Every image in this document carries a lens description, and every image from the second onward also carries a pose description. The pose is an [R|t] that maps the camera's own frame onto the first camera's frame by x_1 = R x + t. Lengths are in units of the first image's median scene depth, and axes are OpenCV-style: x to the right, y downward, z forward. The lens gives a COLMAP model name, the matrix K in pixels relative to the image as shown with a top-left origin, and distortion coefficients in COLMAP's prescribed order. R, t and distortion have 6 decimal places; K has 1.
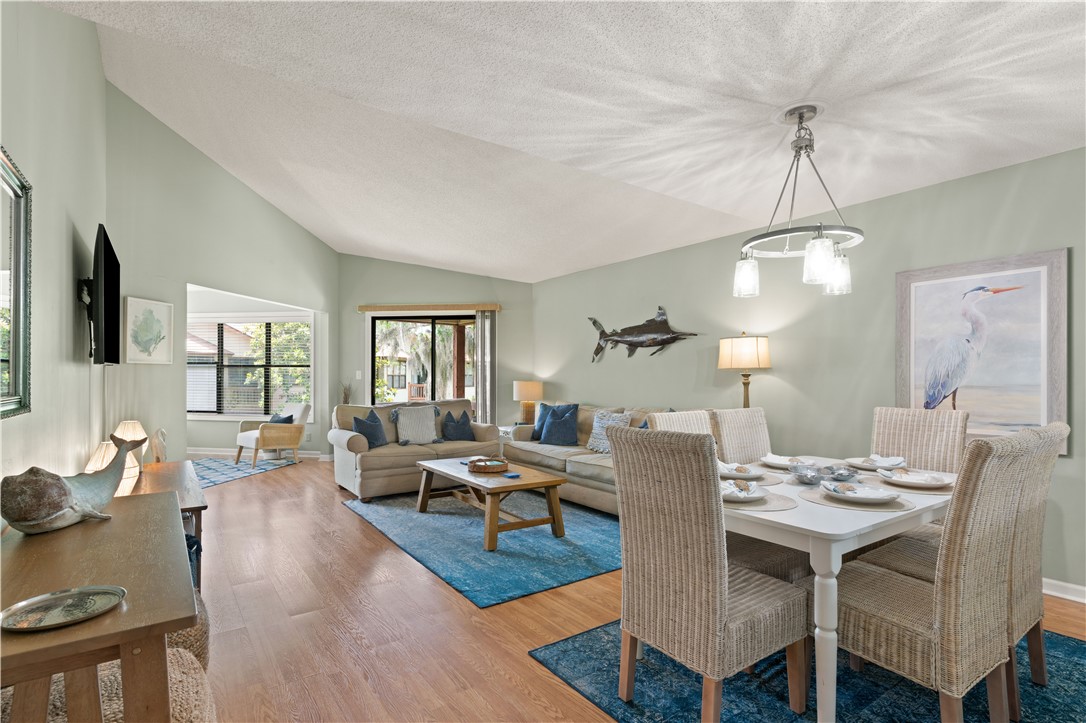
lens RADIAL K [[520.5, 0, 529.5], [0, 520.5, 380.2], [0, 0, 1]] dist [0.001273, -0.000059]
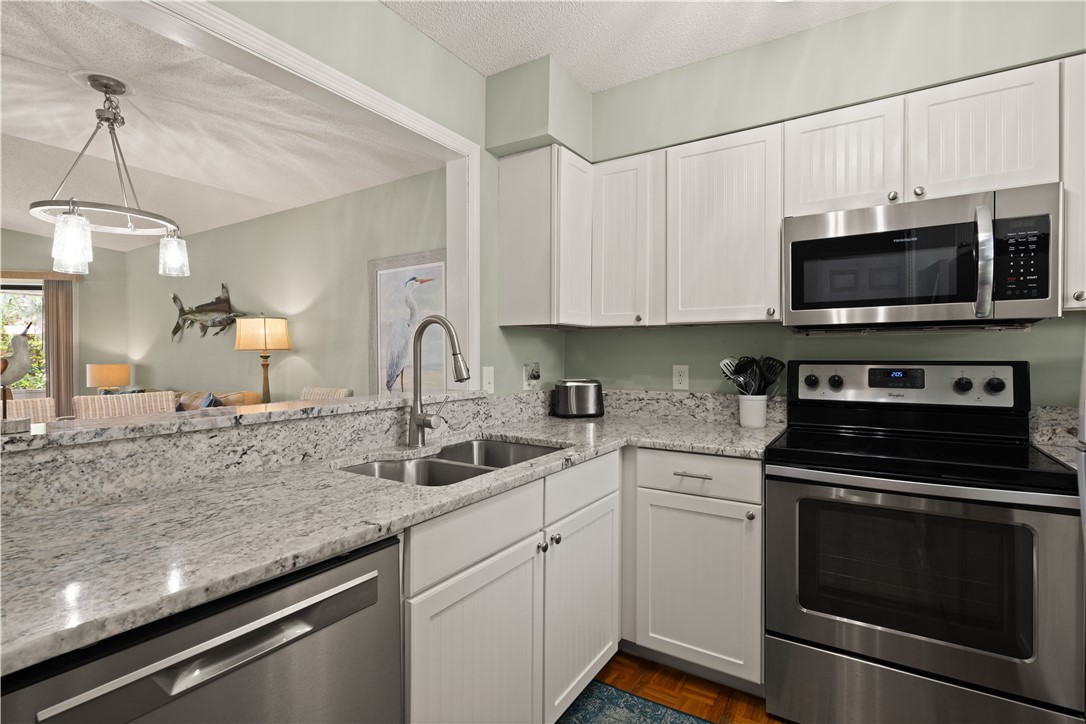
lens RADIAL K [[525.9, 0, 526.0], [0, 525.9, 366.2], [0, 0, 1]] dist [0.000258, -0.000496]
pose [[0.931327, -0.010859, 0.364022, 0.669680], [0.007324, 0.999912, 0.011091, 0.001620], [-0.364110, -0.007663, 0.931324, -0.141816]]
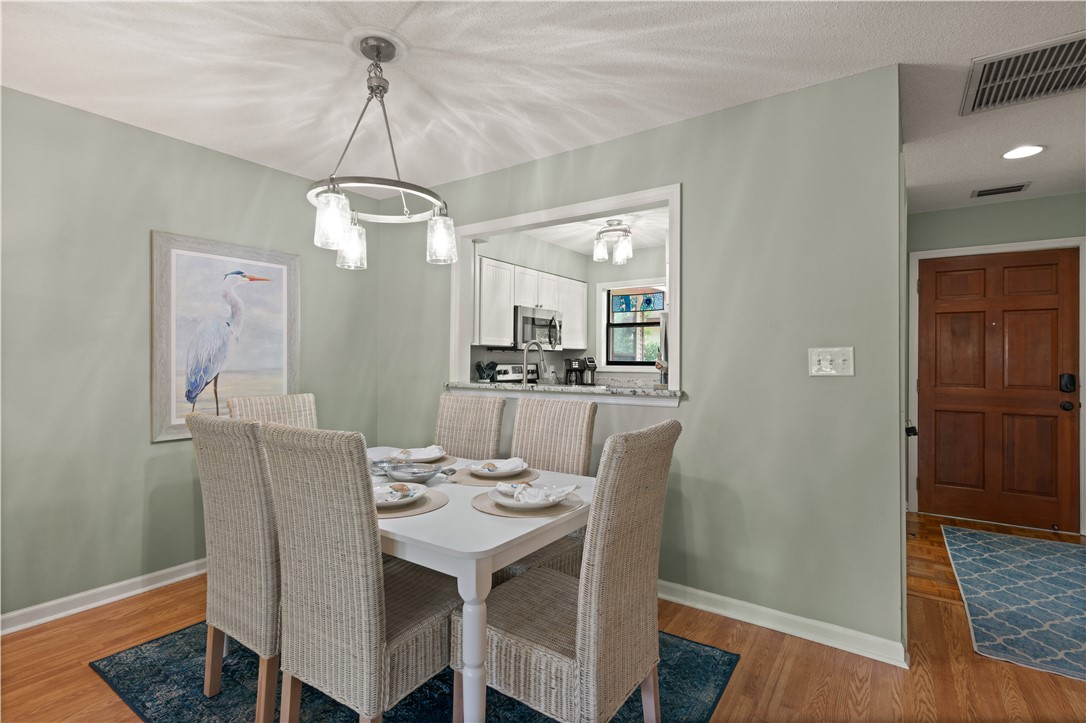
lens RADIAL K [[512.4, 0, 543.3], [0, 512.4, 357.4], [0, 0, 1]] dist [-0.000696, -0.000136]
pose [[-0.347934, 0.002404, 0.937516, -0.257757], [0.002467, 0.999996, -0.001648, -0.010879], [-0.937516, 0.001739, -0.347939, 0.787420]]
